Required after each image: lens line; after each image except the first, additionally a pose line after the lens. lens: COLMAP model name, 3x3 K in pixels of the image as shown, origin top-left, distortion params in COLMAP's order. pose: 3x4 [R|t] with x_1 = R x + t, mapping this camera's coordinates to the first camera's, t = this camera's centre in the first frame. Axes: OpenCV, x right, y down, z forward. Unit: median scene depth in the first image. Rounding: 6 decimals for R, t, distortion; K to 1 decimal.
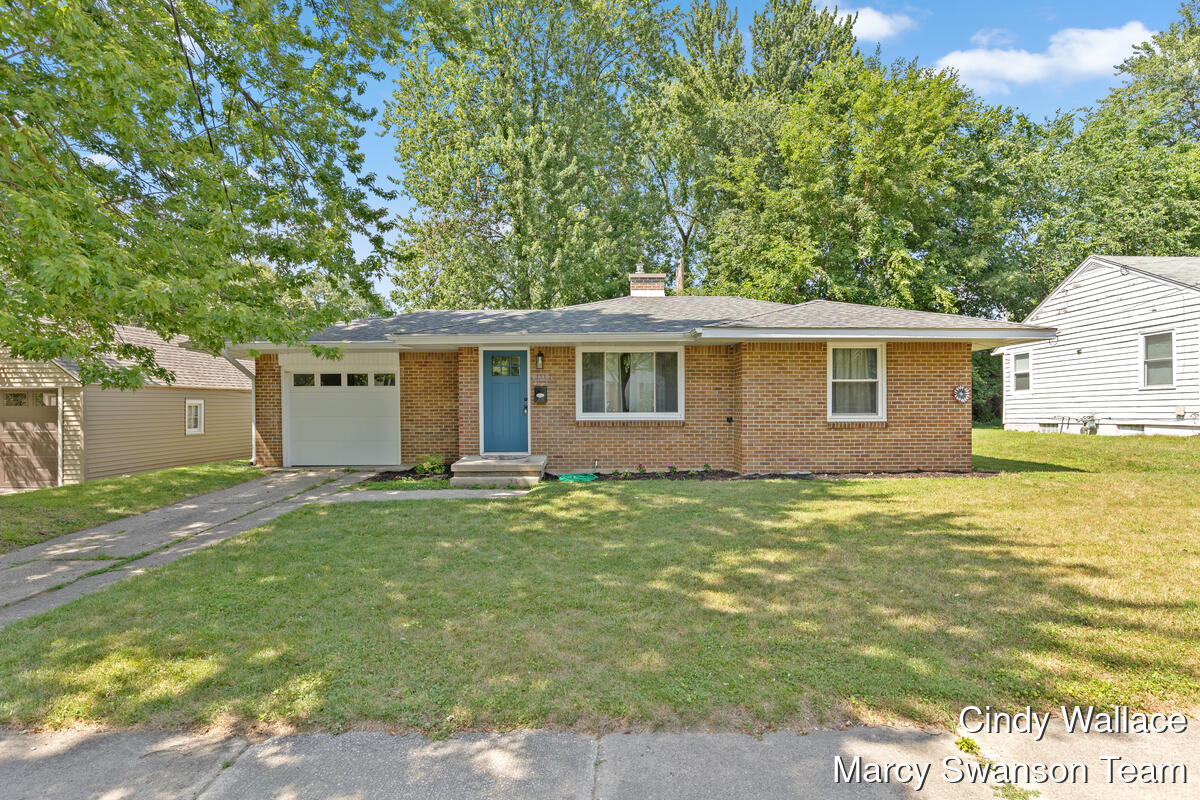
lens RADIAL K [[609.1, 0, 618.8], [0, 609.1, 405.2], [0, 0, 1]] dist [0.006027, -0.017047]
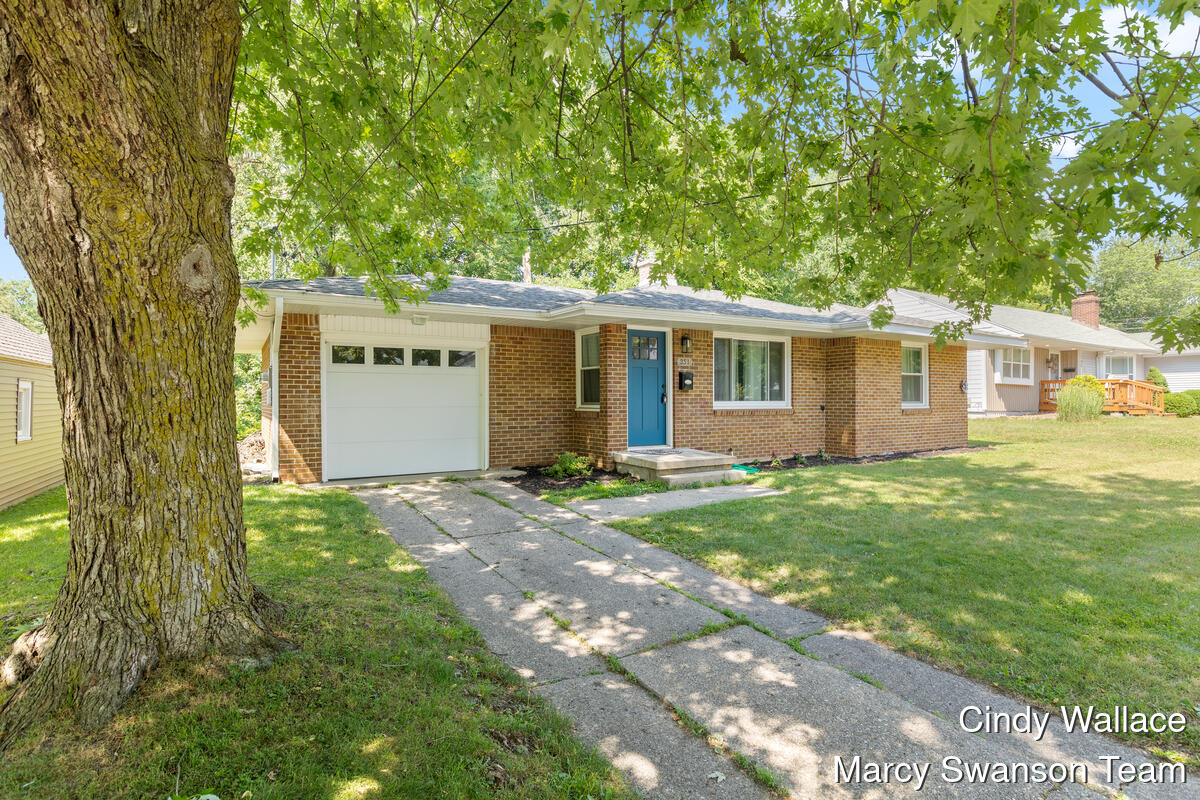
lens RADIAL K [[609.1, 0, 618.8], [0, 609.1, 405.2], [0, 0, 1]] dist [0.006027, -0.017047]
pose [[0.832206, -0.005169, 0.554442, -0.721812], [-0.005254, 0.999838, 0.017208, 0.002698], [-0.554442, -0.017233, 0.832044, 0.285117]]
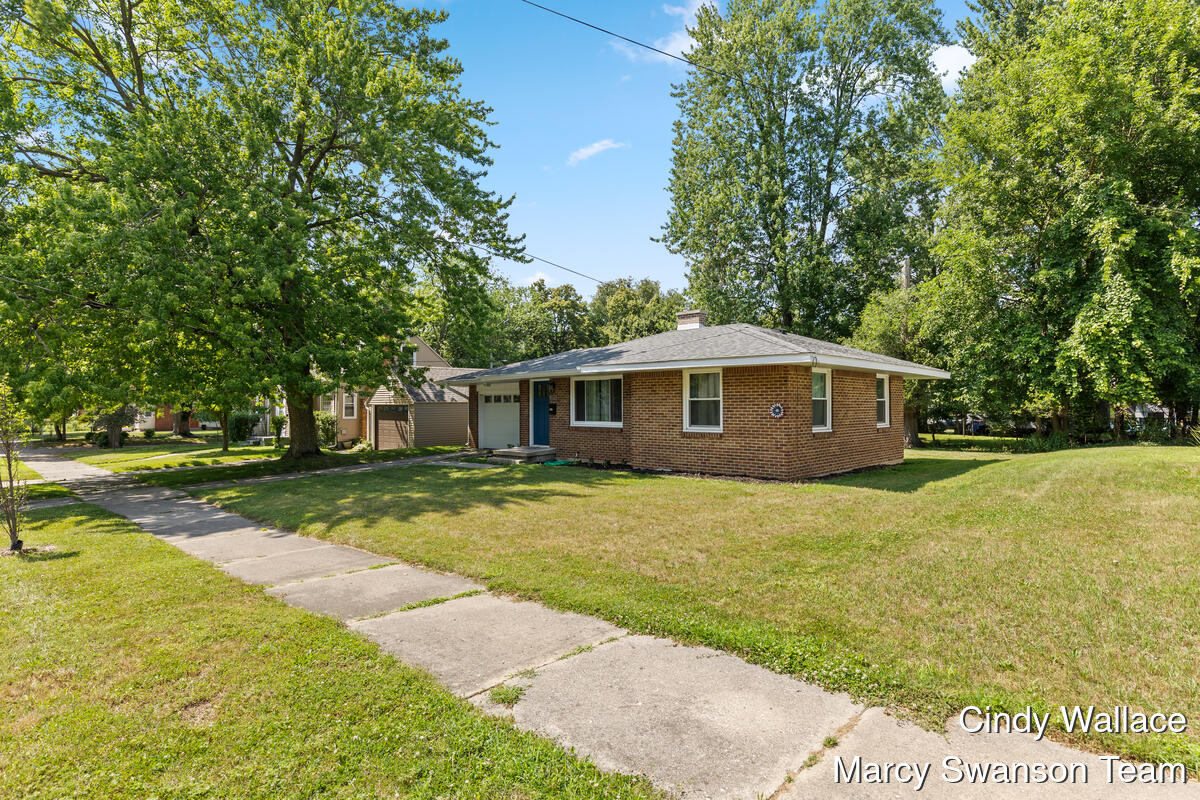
lens RADIAL K [[609.1, 0, 618.8], [0, 609.1, 405.2], [0, 0, 1]] dist [0.006027, -0.017047]
pose [[0.749334, 0.003819, -0.662181, 1.006562], [-0.016174, 0.999791, -0.012537, -0.009425], [0.661994, 0.020105, 0.749239, -0.049000]]
